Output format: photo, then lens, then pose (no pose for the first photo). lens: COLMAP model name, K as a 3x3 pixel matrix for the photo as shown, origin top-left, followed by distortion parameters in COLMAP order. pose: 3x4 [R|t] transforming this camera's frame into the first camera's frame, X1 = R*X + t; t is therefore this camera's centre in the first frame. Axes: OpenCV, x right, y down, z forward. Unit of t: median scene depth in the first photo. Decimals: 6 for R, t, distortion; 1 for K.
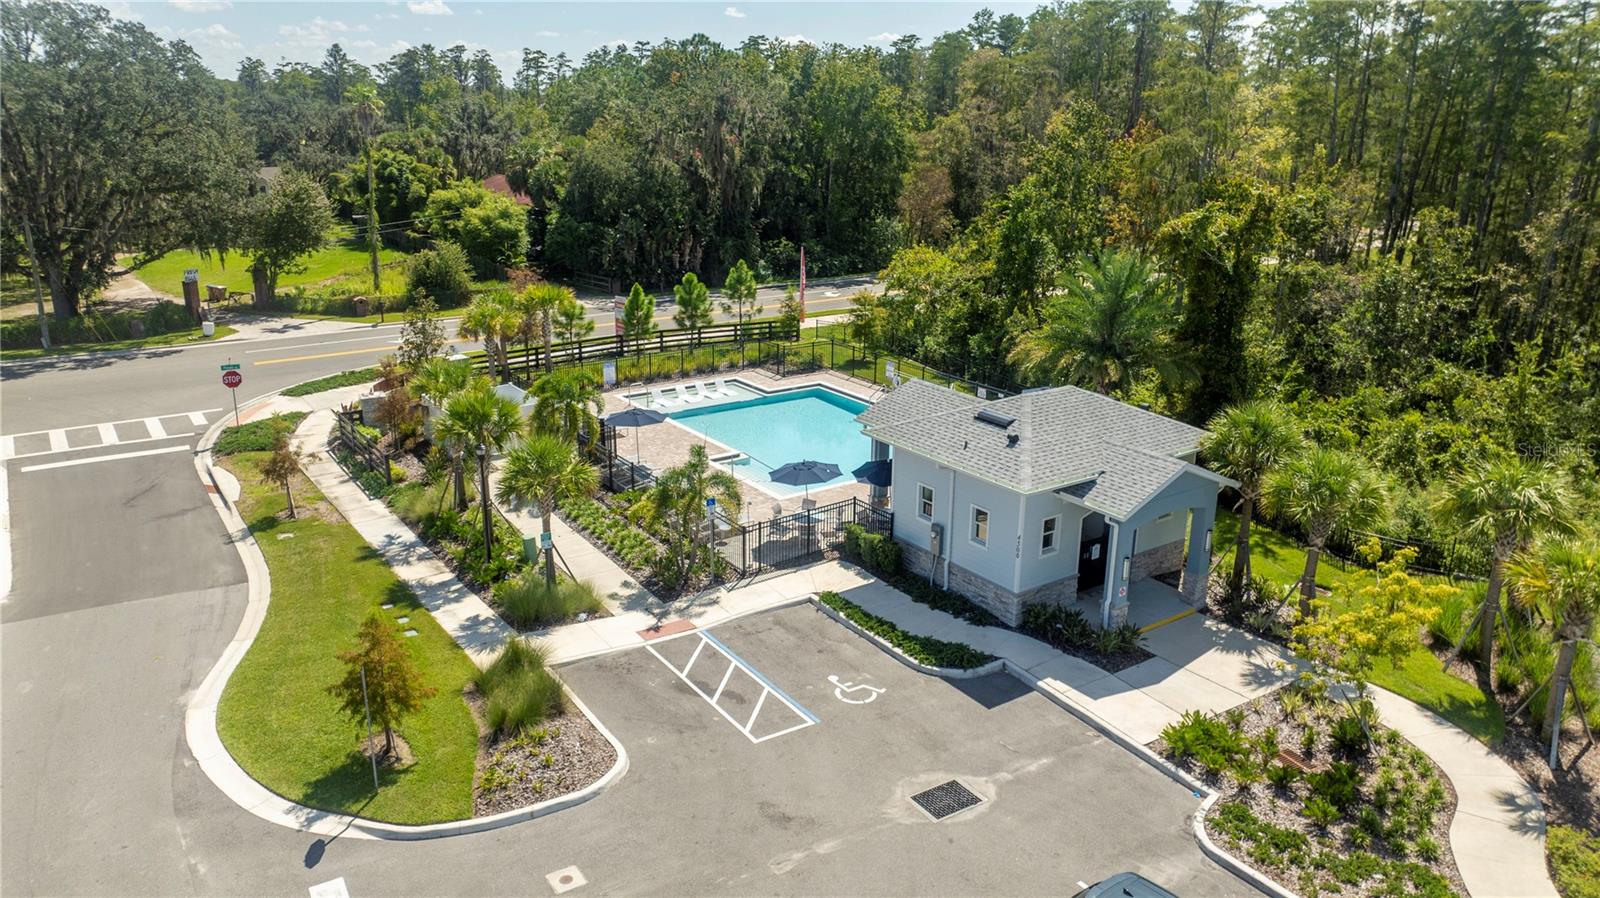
lens RADIAL K [[1120.4, 0, 797.0], [0, 1120.4, 455.3], [0, 0, 1]] dist [-0.034104, 0.028862]
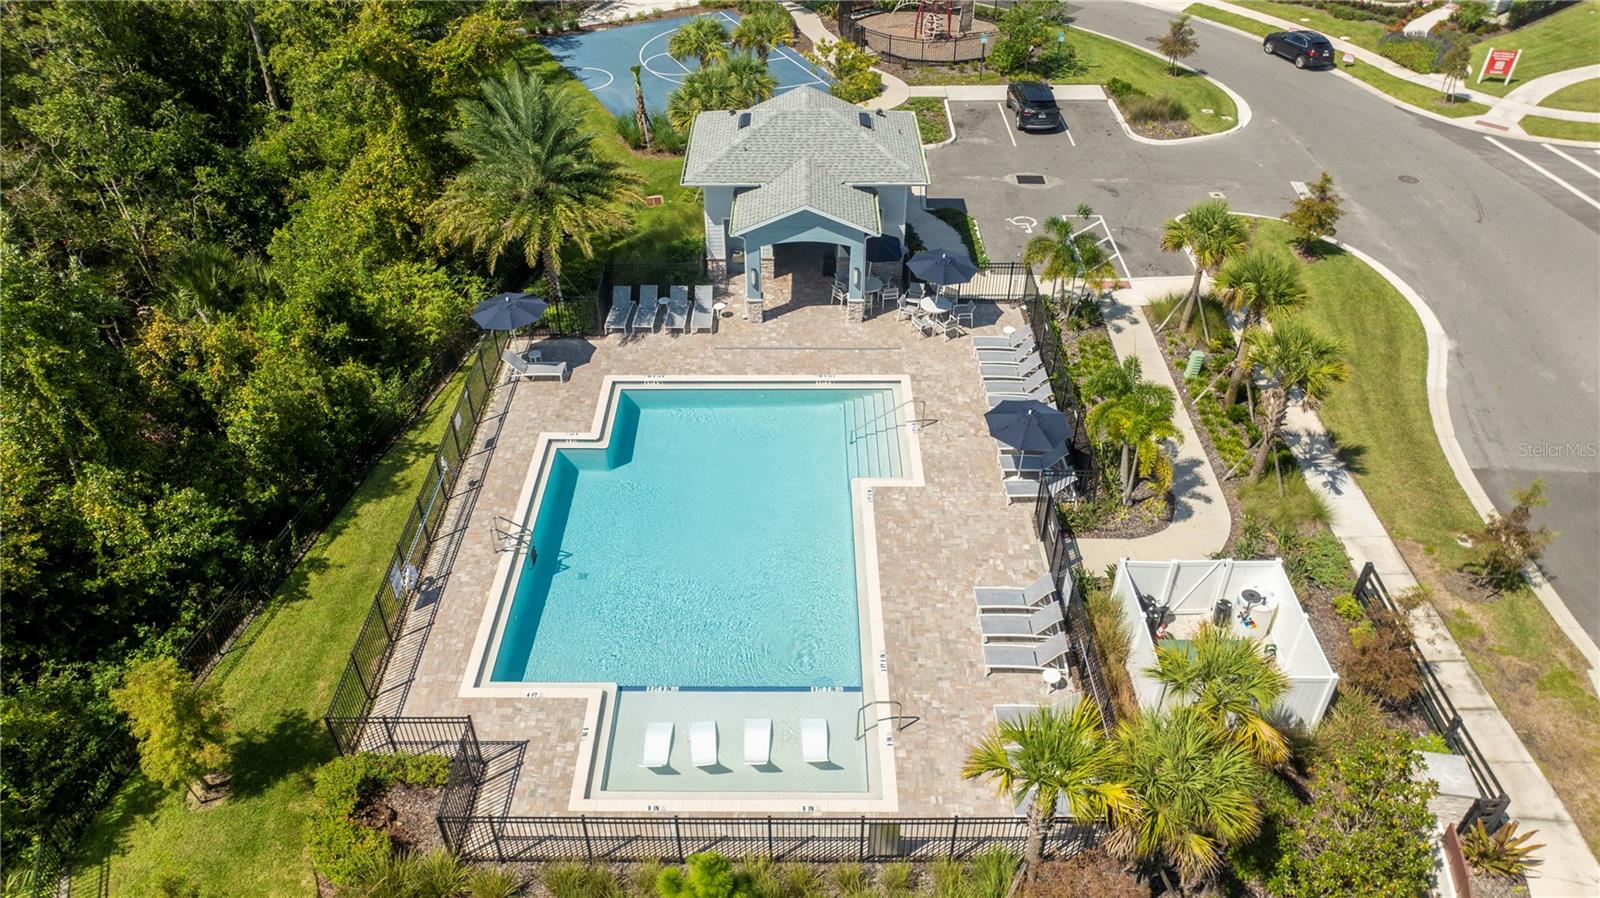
lens RADIAL K [[1120.4, 0, 797.0], [0, 1120.4, 455.3], [0, 0, 1]] dist [-0.034104, 0.028862]
pose [[-0.821095, -0.355272, 0.446749, -0.446918], [0.168451, 0.596998, 0.784358, -0.786154], [-0.545369, 0.719288, -0.430346, 1.781053]]
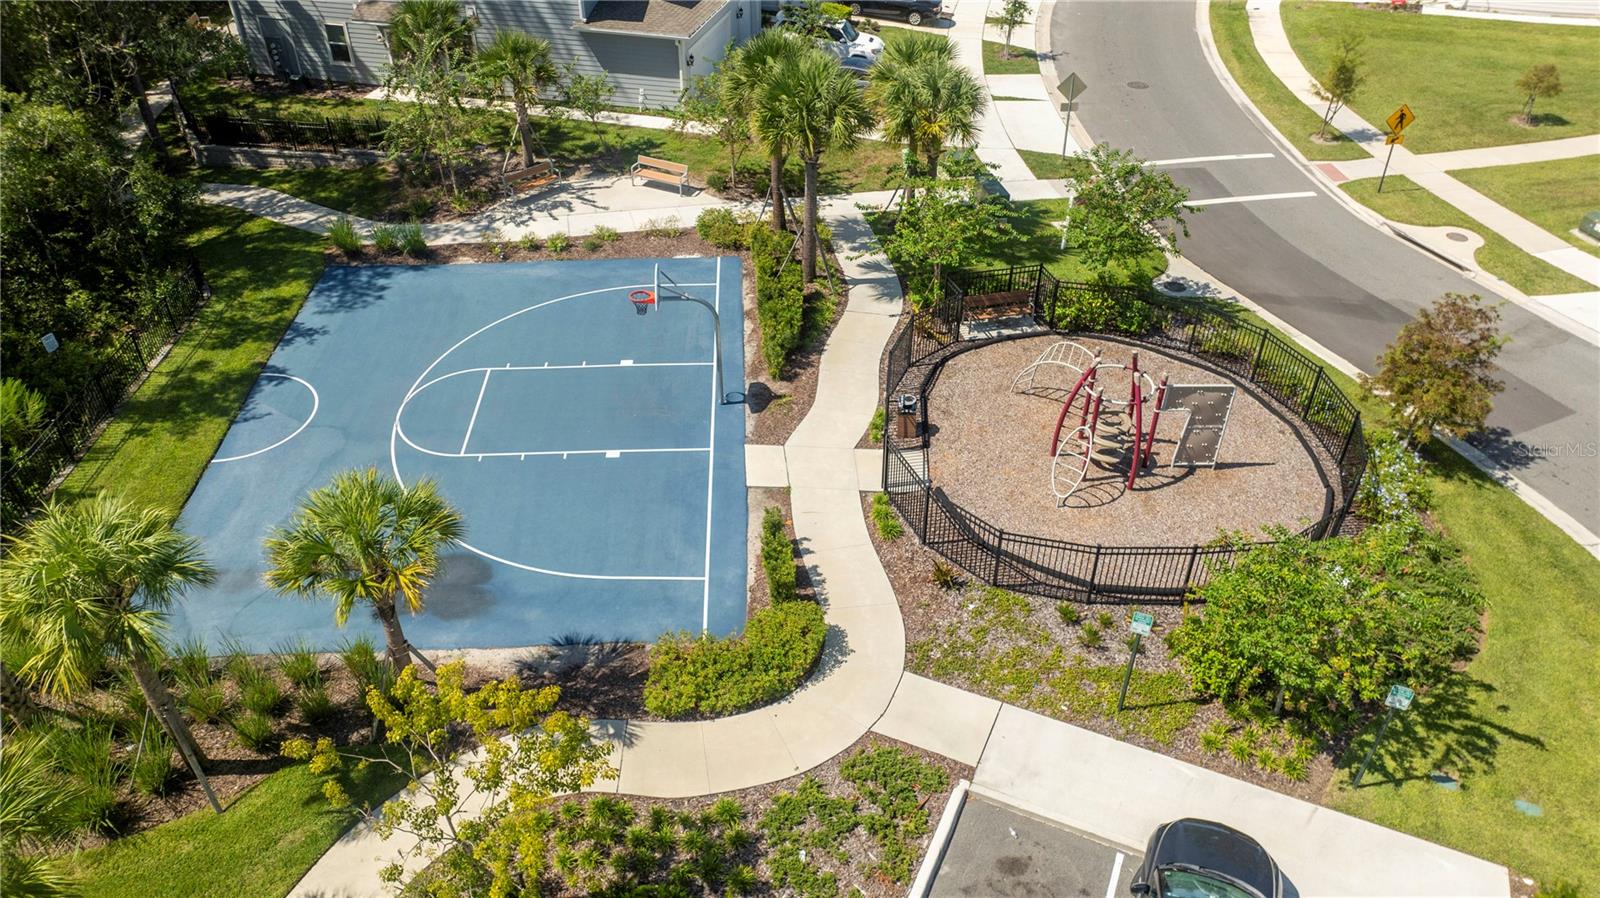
lens RADIAL K [[1120.4, 0, 797.0], [0, 1120.4, 455.3], [0, 0, 1]] dist [-0.034104, 0.028862]
pose [[-0.513599, -0.528720, 0.675774, 0.072207], [0.258676, 0.655532, 0.709481, -0.261635], [-0.818109, 0.539196, -0.199914, 0.626325]]
